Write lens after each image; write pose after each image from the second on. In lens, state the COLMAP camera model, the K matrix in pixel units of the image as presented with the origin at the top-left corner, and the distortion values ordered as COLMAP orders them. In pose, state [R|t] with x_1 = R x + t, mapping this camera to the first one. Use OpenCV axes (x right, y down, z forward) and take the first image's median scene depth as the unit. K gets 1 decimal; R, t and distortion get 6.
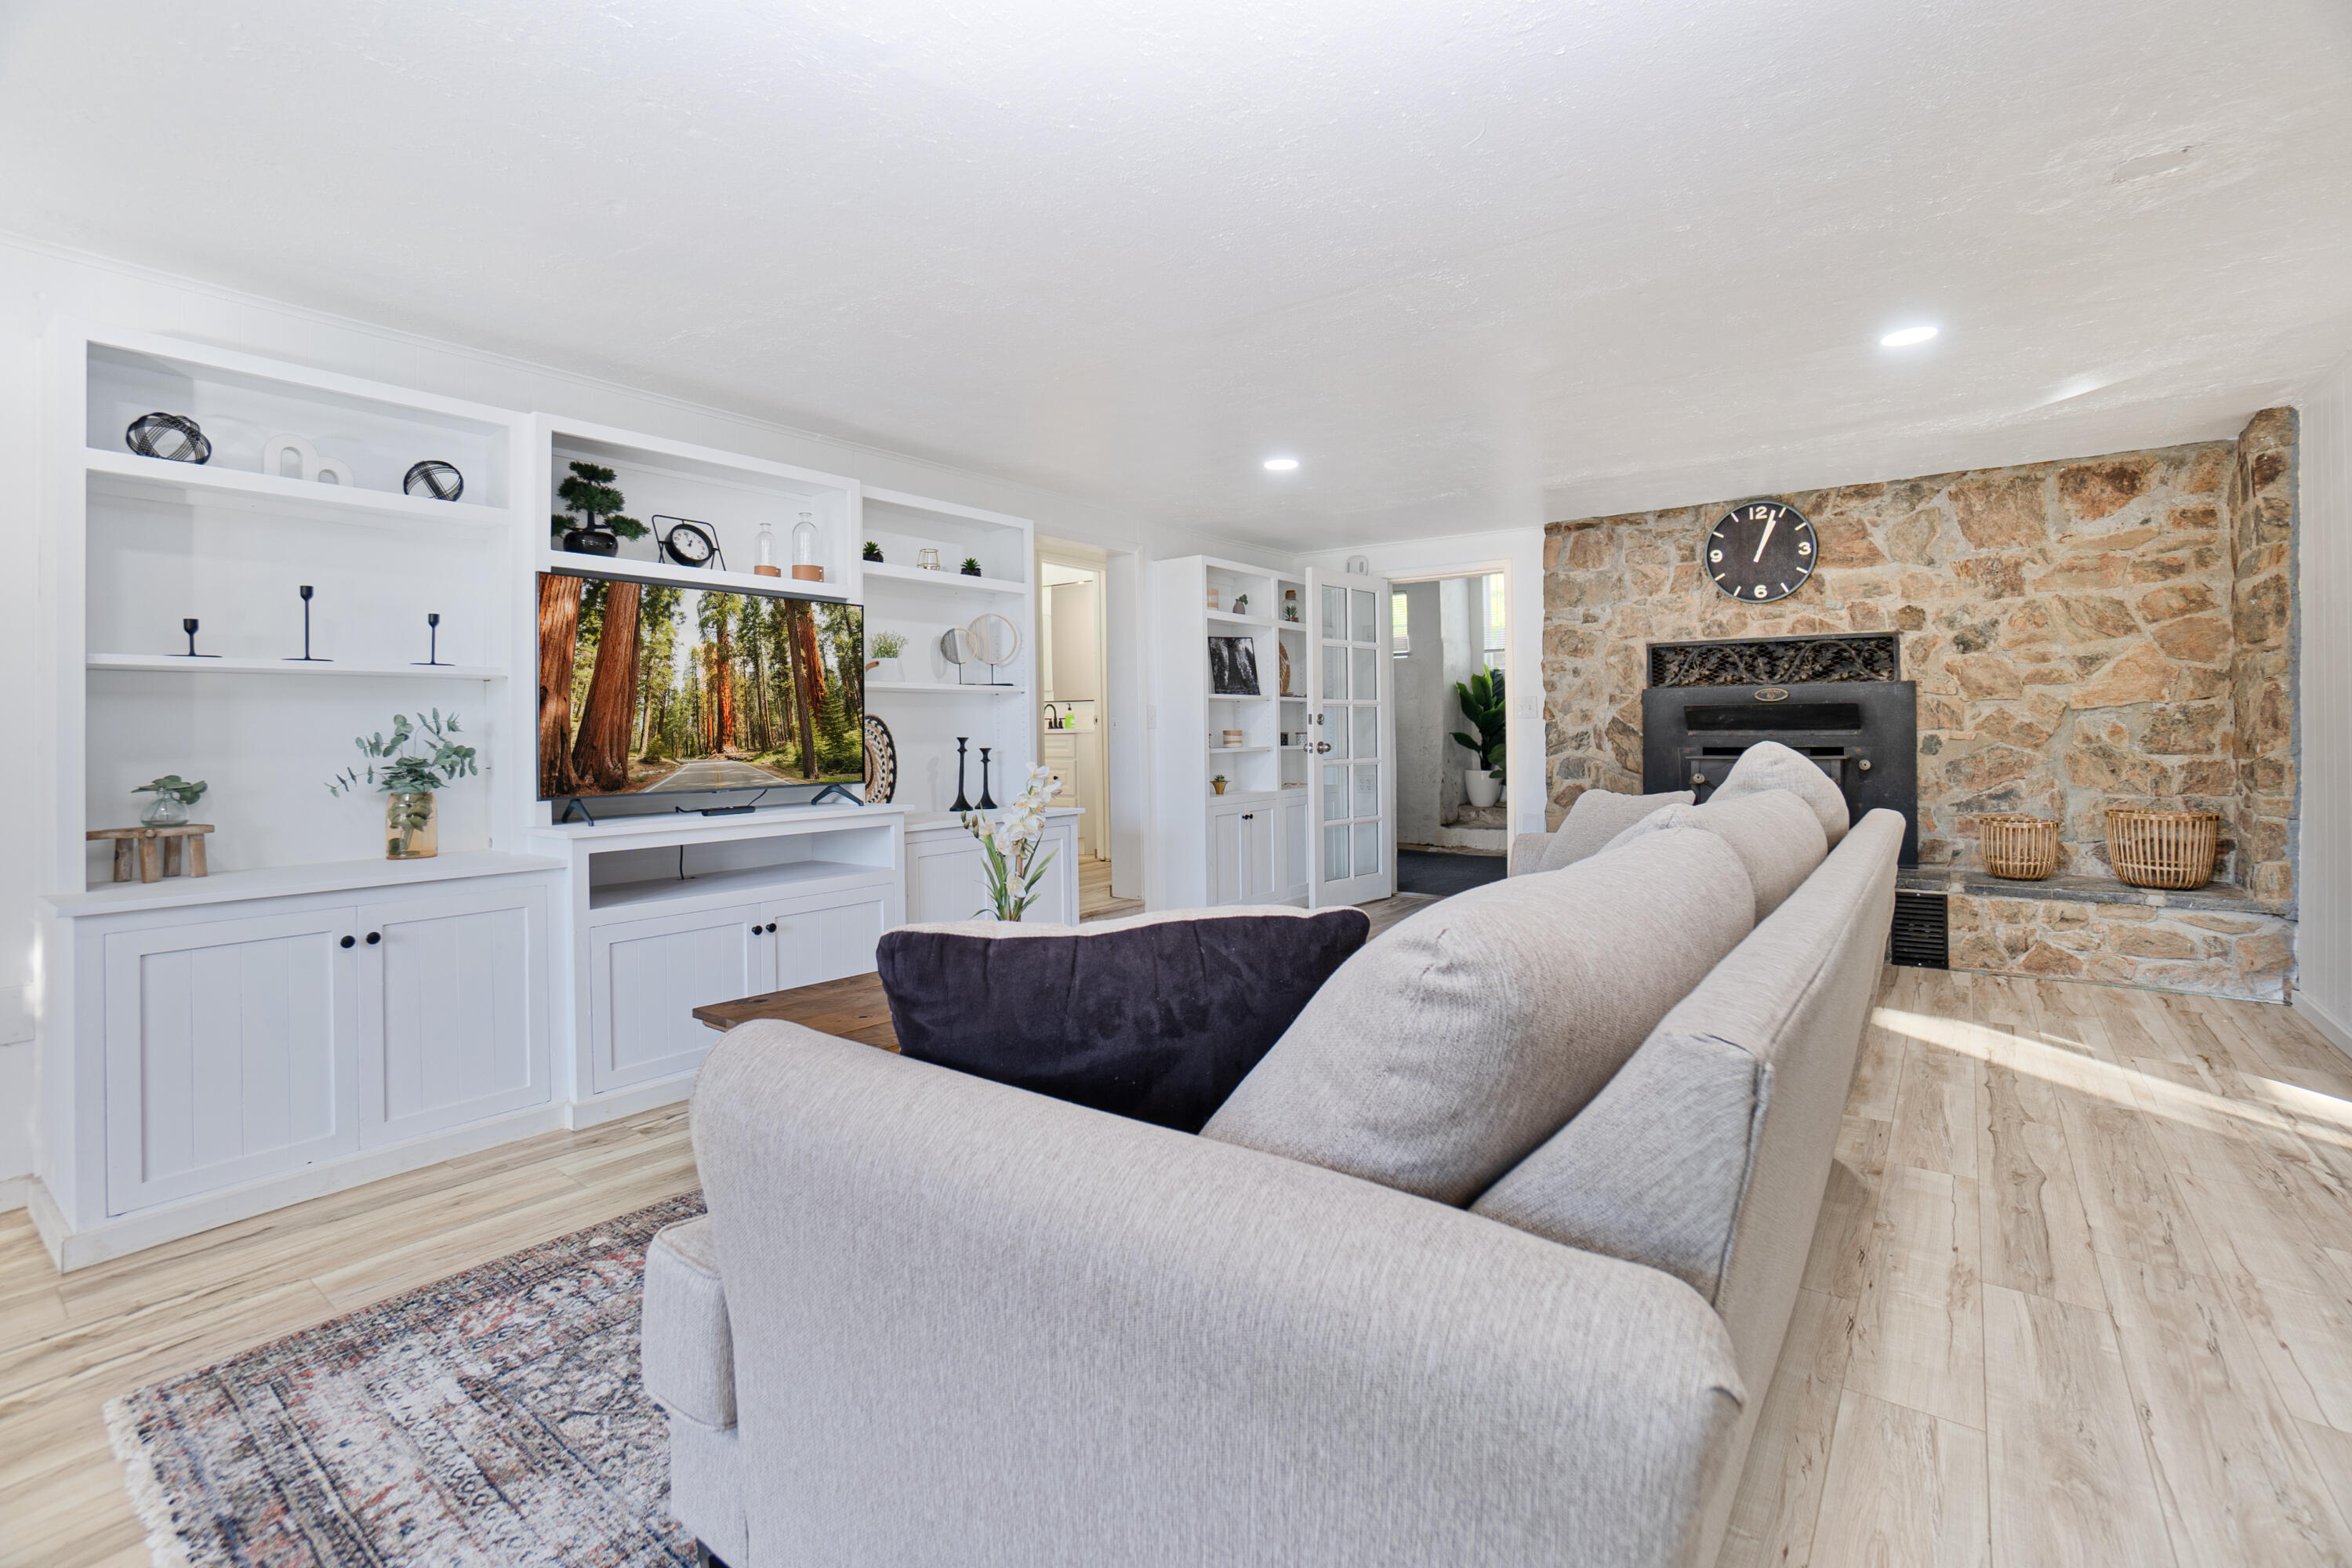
lens RADIAL K [[1099.4, 0, 1177.3], [0, 1099.4, 711.0], [0, 0, 1]] dist [-0.016651, 0.000941]
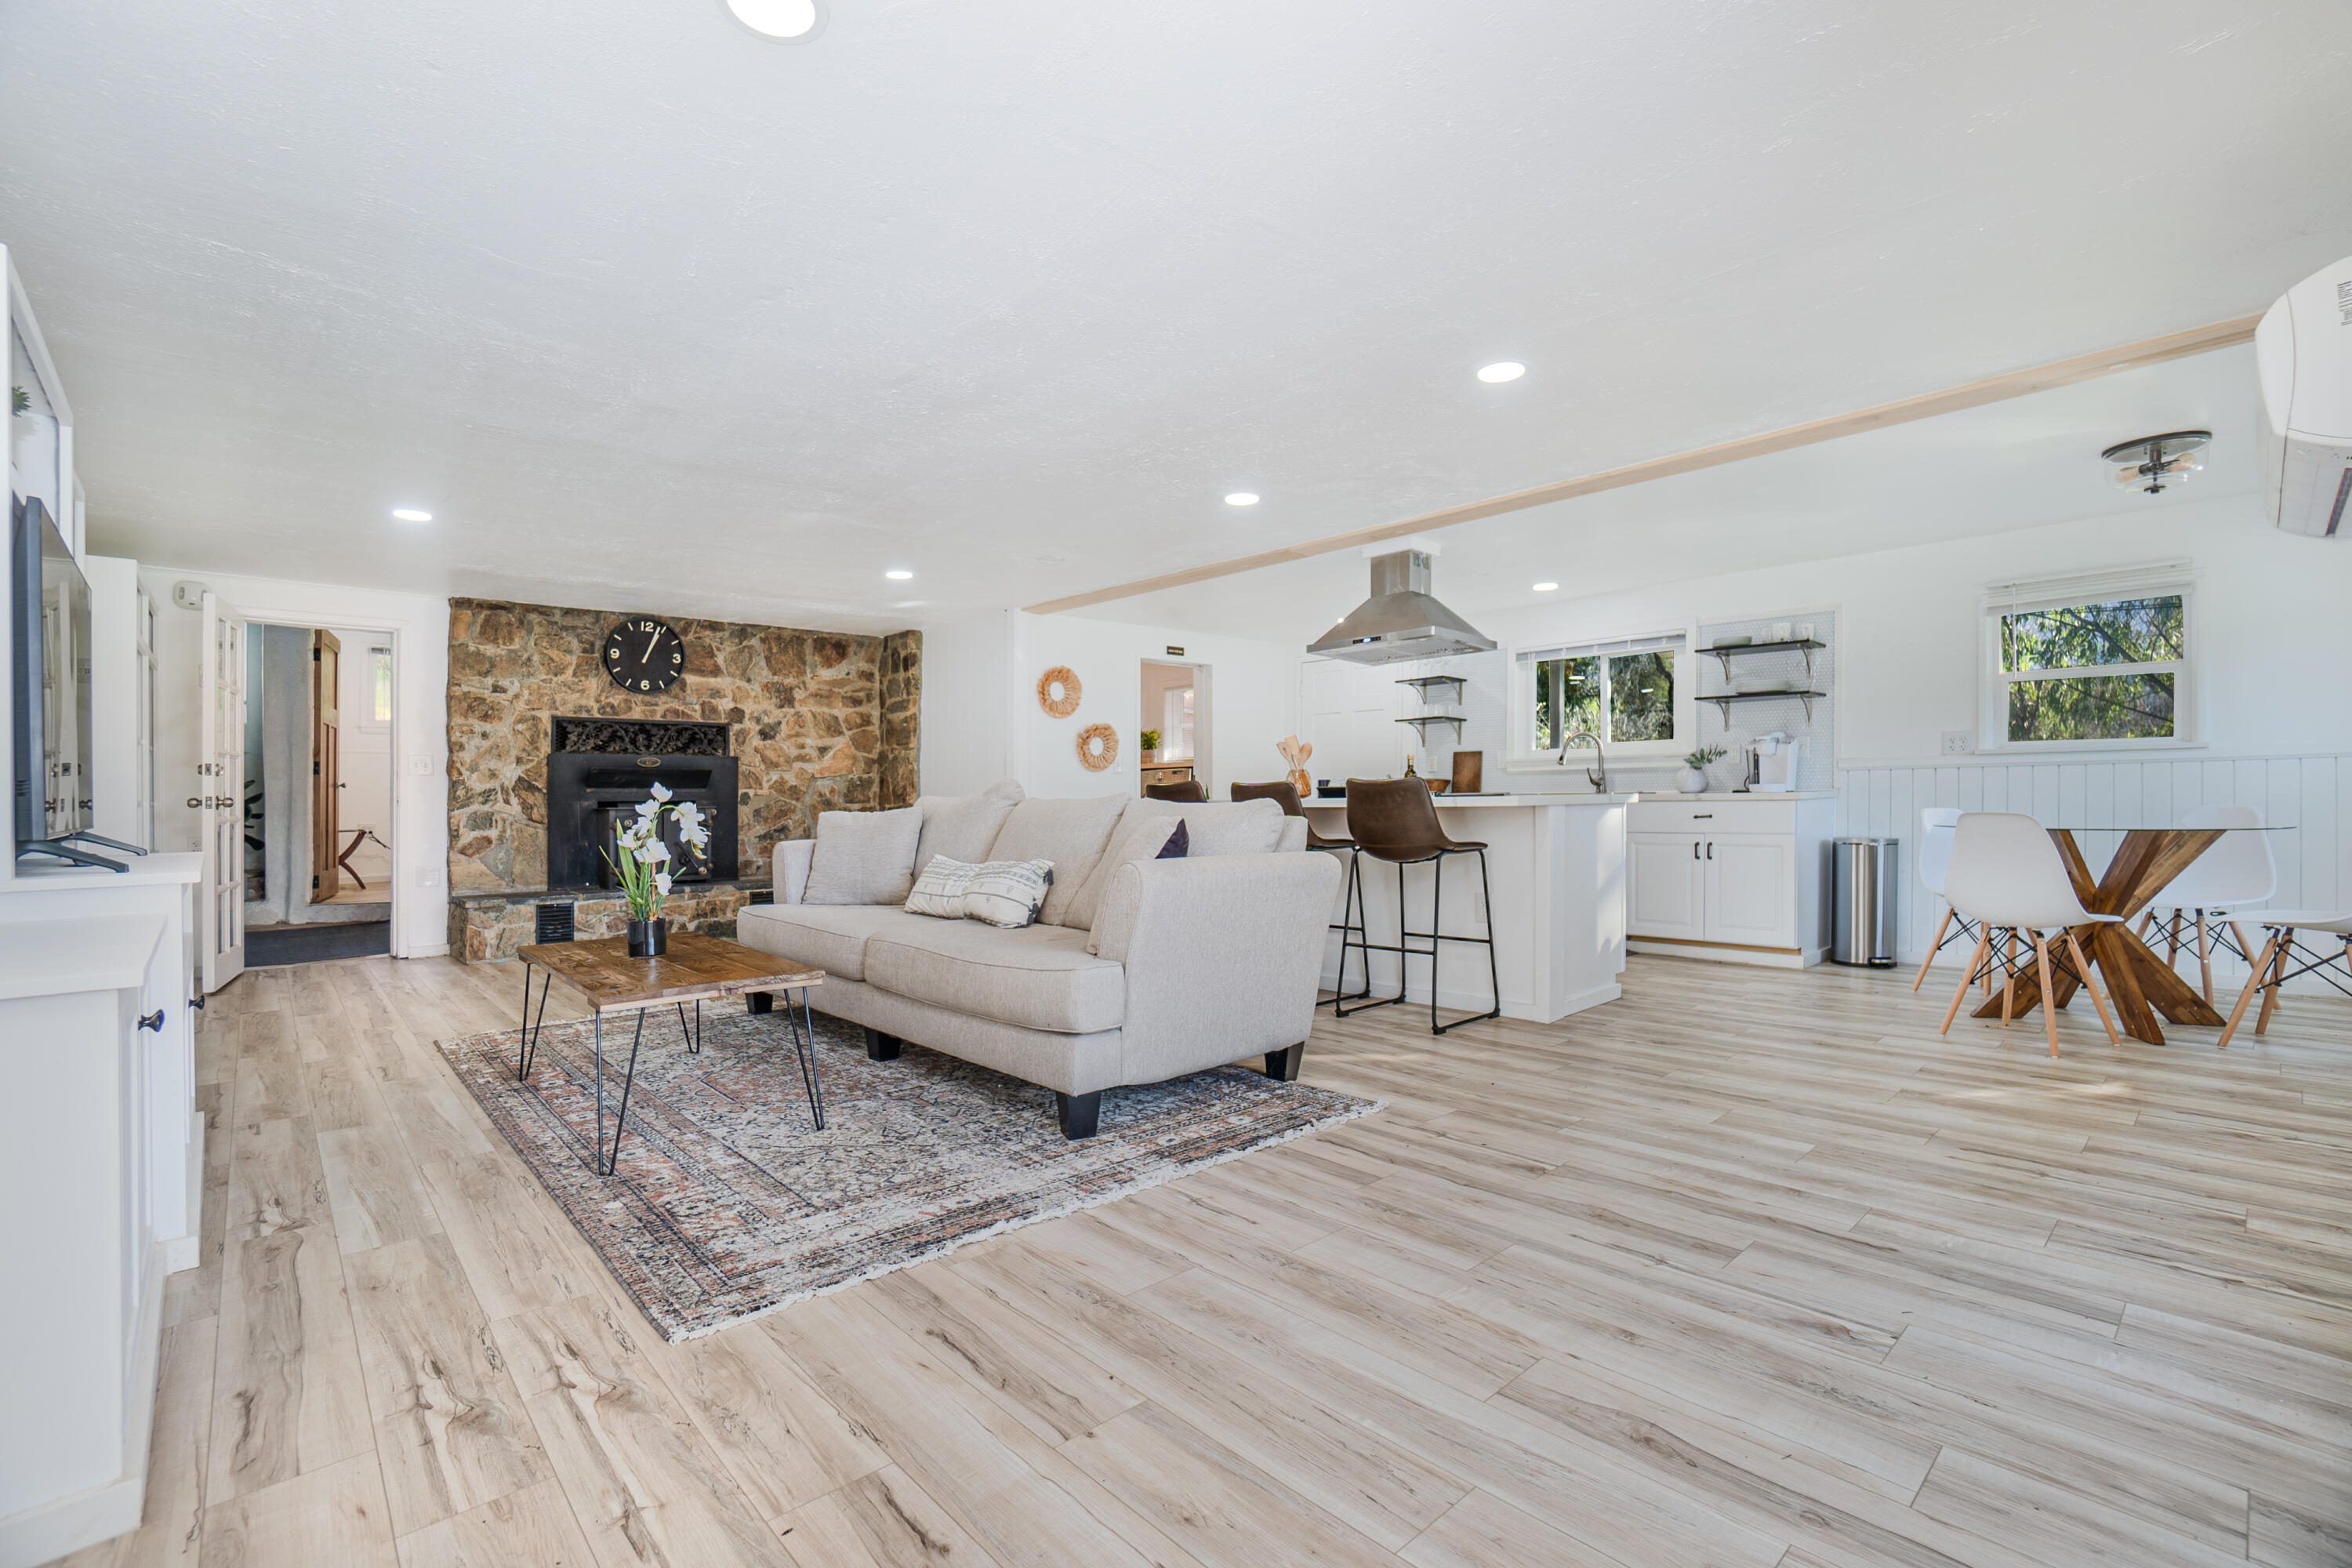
lens RADIAL K [[1054.9, 0, 1187.0], [0, 1054.9, 791.1], [0, 0, 1]] dist [-0.062658, 0.022365]
pose [[0.180775, 0.017076, 0.983376, -0.635973], [-0.008722, 0.999838, -0.015759, 0.037450], [-0.983486, -0.005728, 0.180895, 0.121280]]
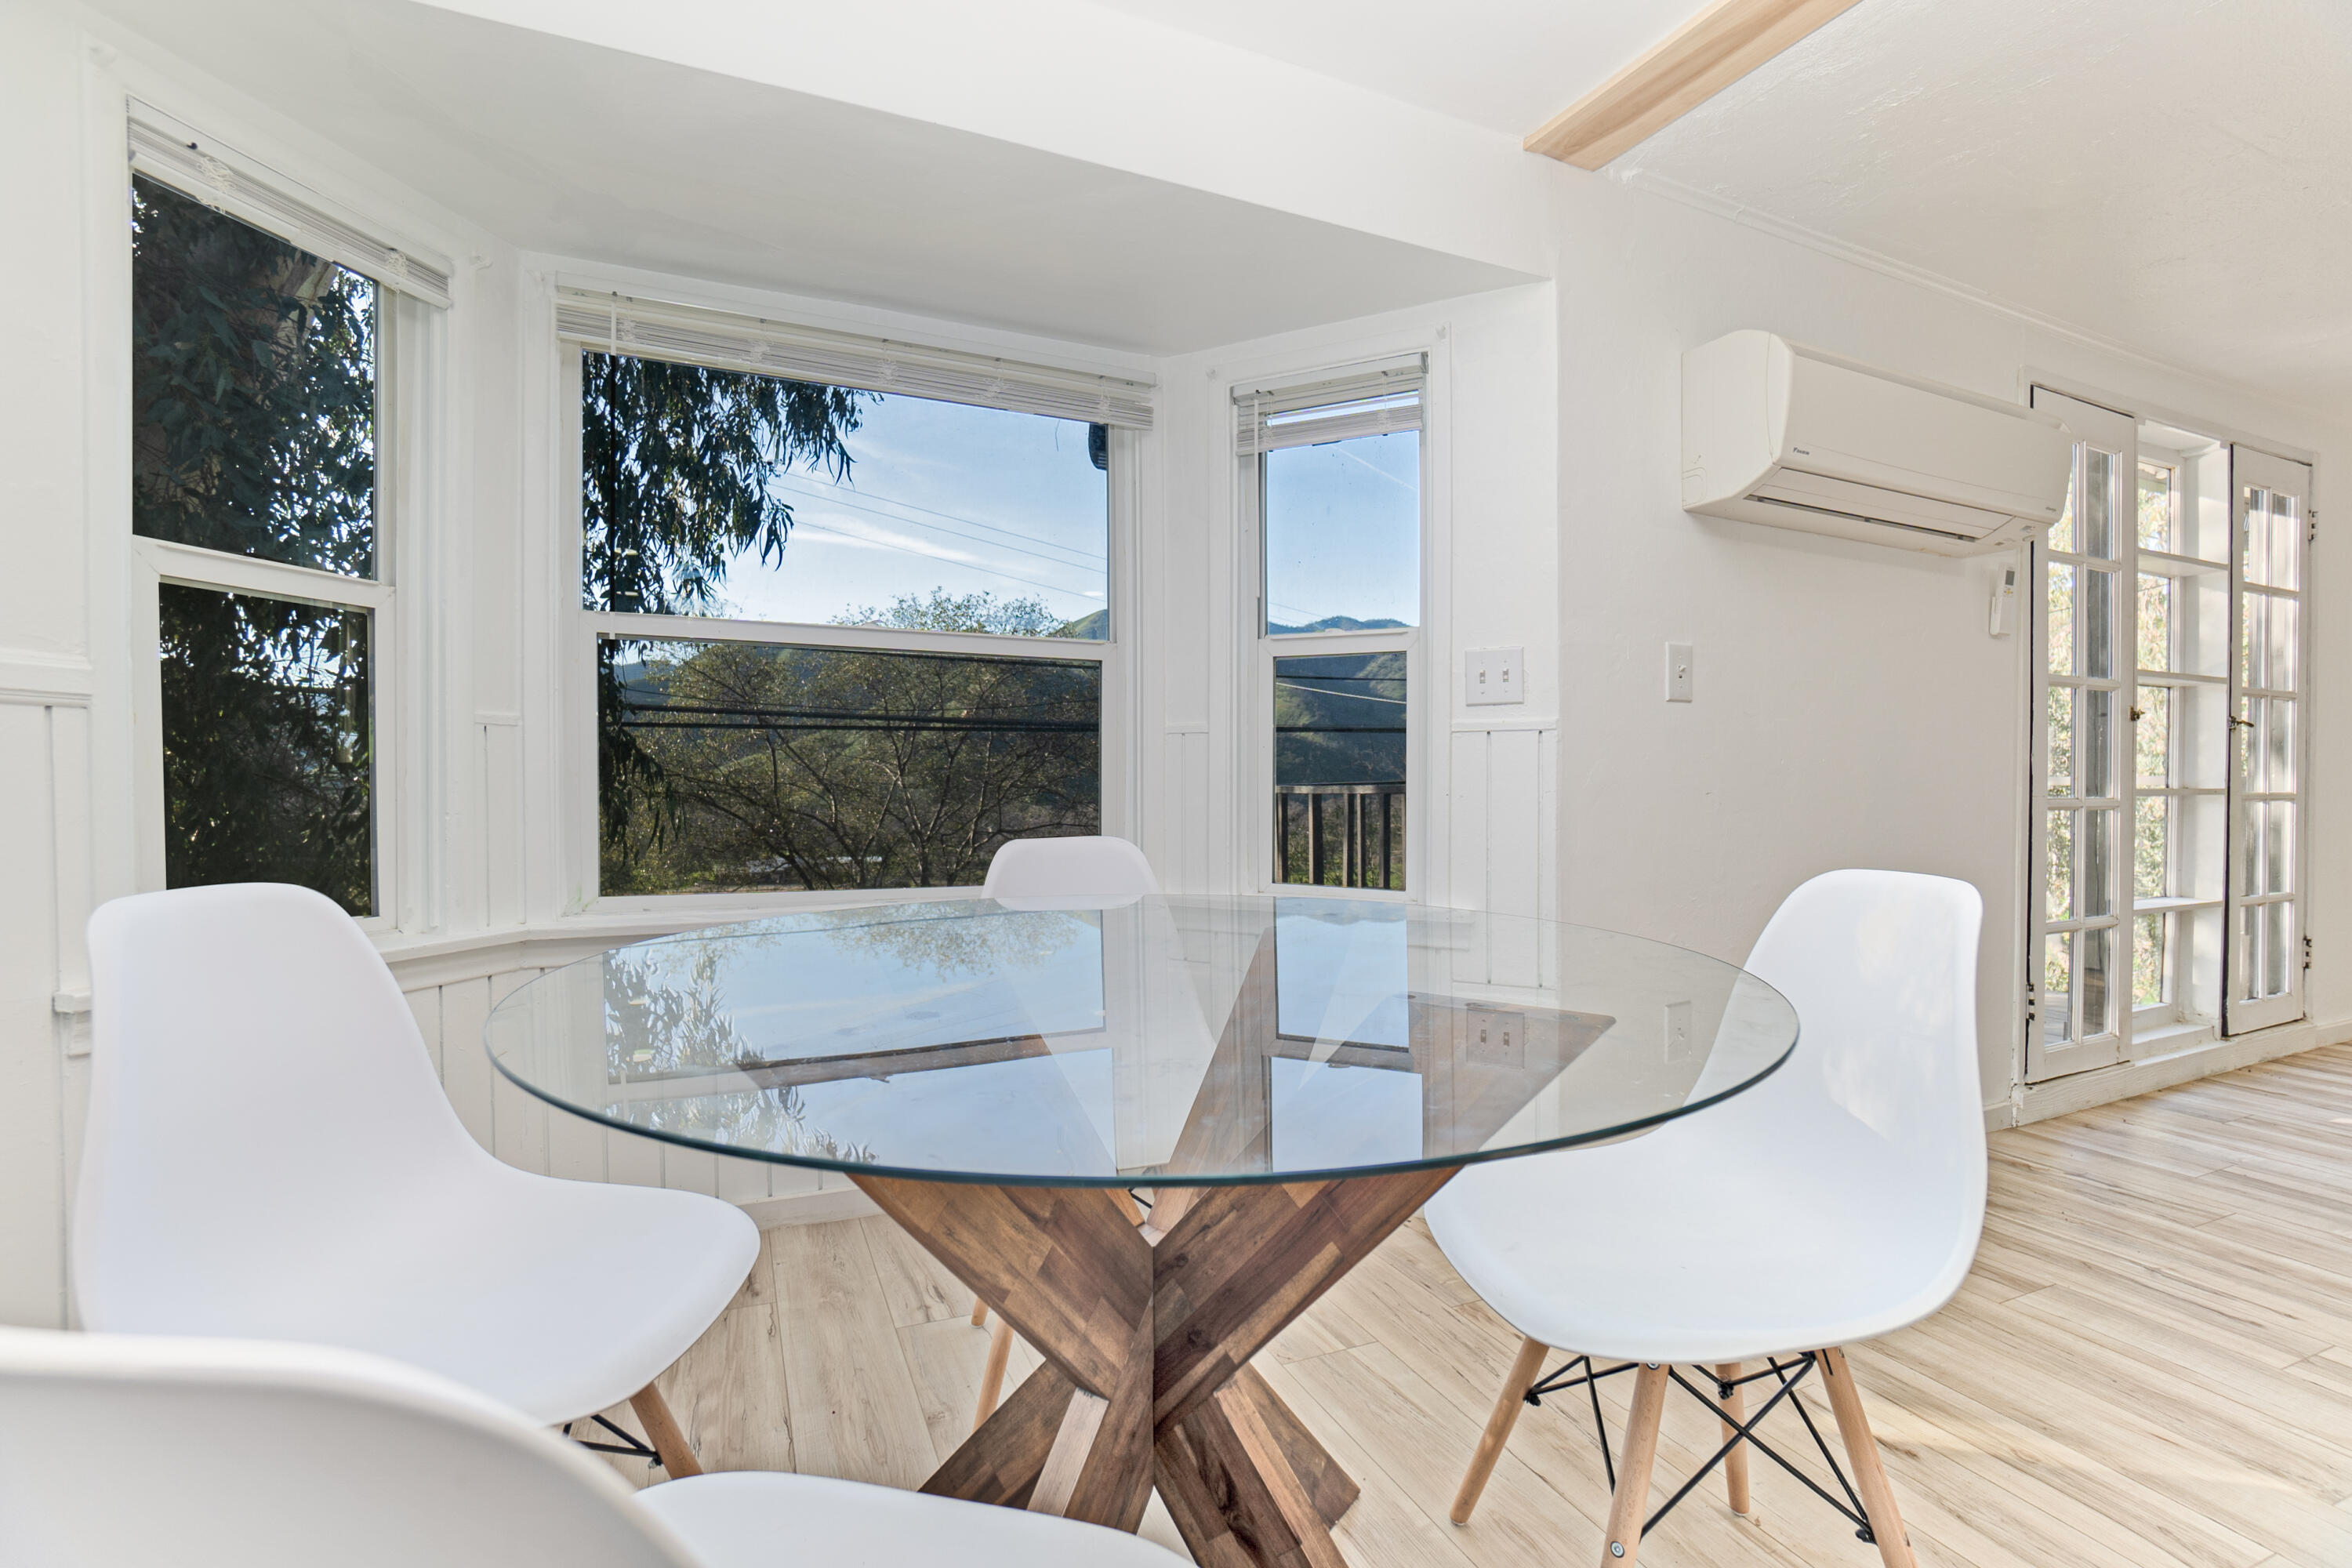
lens RADIAL K [[1046.0, 0, 1155.1], [0, 1046.0, 772.3], [0, 0, 1]] dist [-0.064848, 0.023367]
pose [[-0.510774, 0.013501, -0.859609, 0.434956], [0.021444, 0.999766, 0.002961, 0.004260], [0.859447, -0.016921, -0.510944, -0.319821]]
